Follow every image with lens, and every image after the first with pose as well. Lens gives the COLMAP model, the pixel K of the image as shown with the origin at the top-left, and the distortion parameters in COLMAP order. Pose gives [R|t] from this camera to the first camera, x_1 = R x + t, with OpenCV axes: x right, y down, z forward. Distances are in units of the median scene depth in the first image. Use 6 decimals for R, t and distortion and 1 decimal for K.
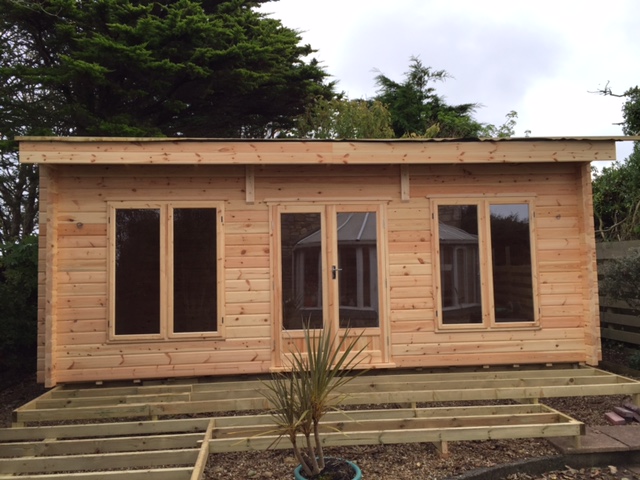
lens RADIAL K [[543.1, 0, 312.8], [0, 543.1, 232.3], [0, 0, 1]] dist [0.085334, -0.109280]
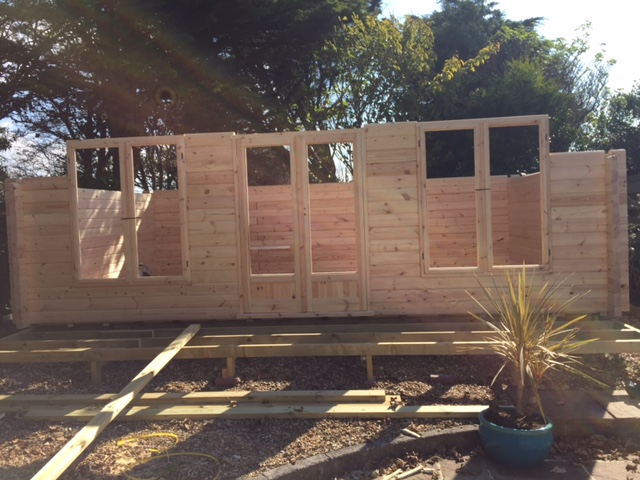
lens RADIAL K [[543.1, 0, 316.5], [0, 543.1, 232.6], [0, 0, 1]] dist [0.085334, -0.109280]
pose [[0.983994, -0.009450, -0.177953, 0.214793], [0.027563, 0.994646, 0.099593, 0.018612], [0.176059, -0.102904, 0.978986, 0.117042]]
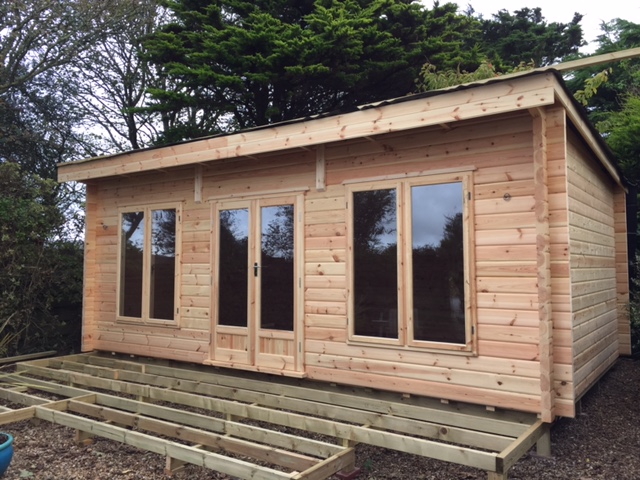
lens RADIAL K [[543.1, 0, 317.7], [0, 543.1, 231.5], [0, 0, 1]] dist [0.085334, -0.109280]
pose [[0.761502, -0.020844, -0.647827, 0.736540], [0.025559, 0.999671, -0.002120, 0.010991], [0.647658, -0.014943, 0.761785, 0.335575]]
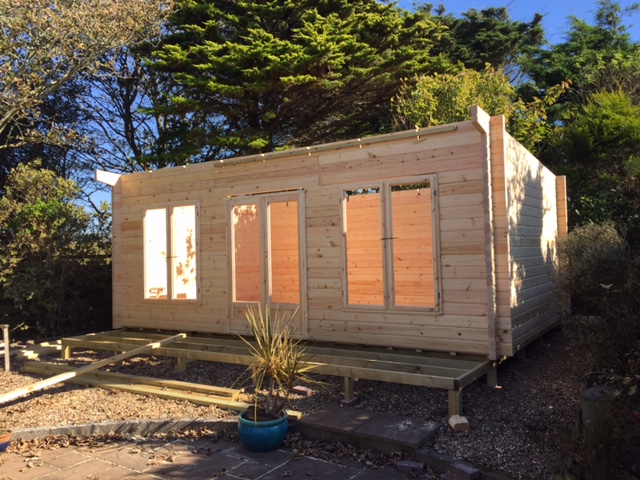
lens RADIAL K [[543.1, 0, 318.9], [0, 543.1, 233.0], [0, 0, 1]] dist [0.085334, -0.109280]
pose [[0.787089, -0.020751, -0.616490, 0.844889], [0.048244, 0.998443, 0.027986, -0.000651], [0.614950, -0.051769, 0.786865, 0.145494]]
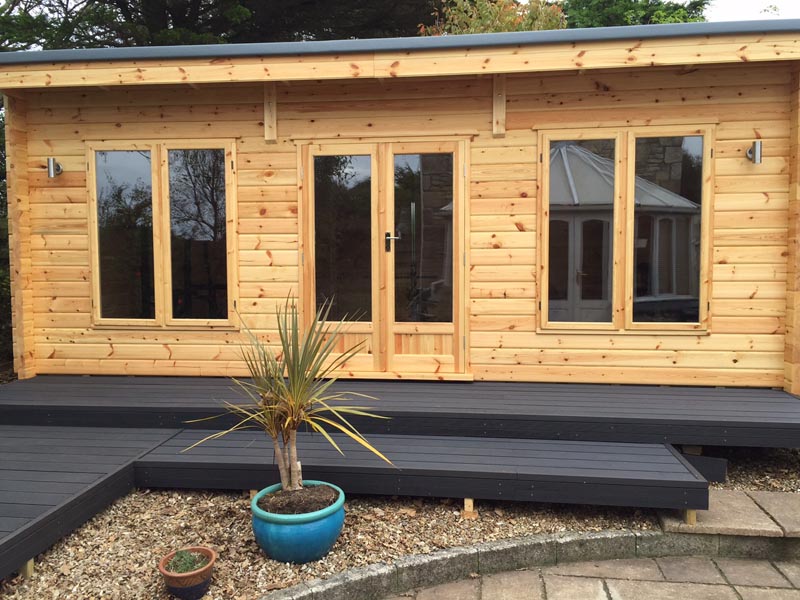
lens RADIAL K [[678.8, 0, 392.3], [0, 678.8, 287.0], [0, 0, 1]] dist [0.085334, -0.109280]
pose [[0.976989, 0.028603, -0.211363, 0.226144], [-0.002227, 0.992281, 0.123992, 0.022587], [0.213278, -0.120668, 0.969511, 0.153463]]
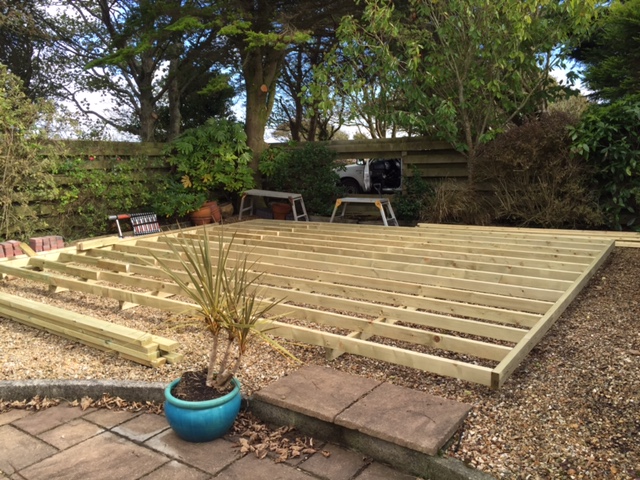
lens RADIAL K [[543.1, 0, 317.1], [0, 543.1, 239.0], [0, 0, 1]] dist [0.085334, -0.109280]
pose [[0.763550, 0.094926, -0.638733, 0.703395], [0.044436, 0.979068, 0.198624, 0.035776], [0.644218, -0.180042, 0.743350, 0.396403]]
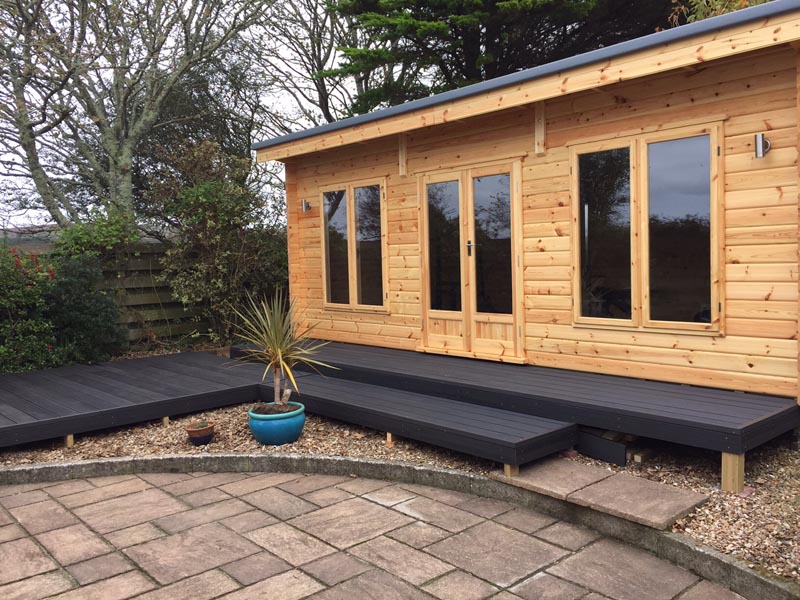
lens RADIAL K [[678.8, 0, 399.3], [0, 678.8, 288.4], [0, 0, 1]] dist [0.085334, -0.109280]
pose [[0.605474, 0.042718, -0.794717, 0.828001], [0.065250, 0.992532, 0.103064, 0.017549], [0.793185, -0.114258, 0.598166, 0.250663]]
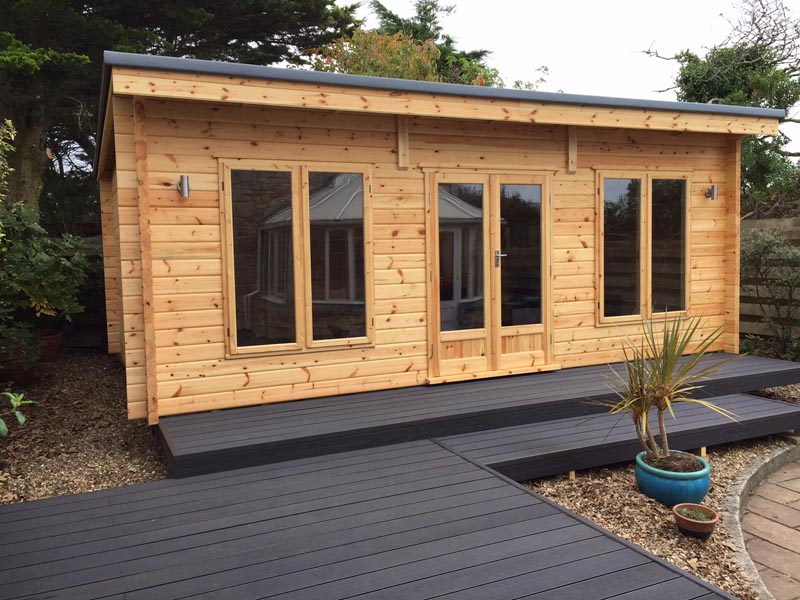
lens RADIAL K [[678.8, 0, 393.2], [0, 678.8, 291.3], [0, 0, 1]] dist [0.085334, -0.109280]
pose [[0.944700, -0.021826, 0.327208, -0.434716], [-0.018918, 0.992494, 0.120822, 0.001738], [-0.327389, -0.120330, 0.937196, 0.094624]]
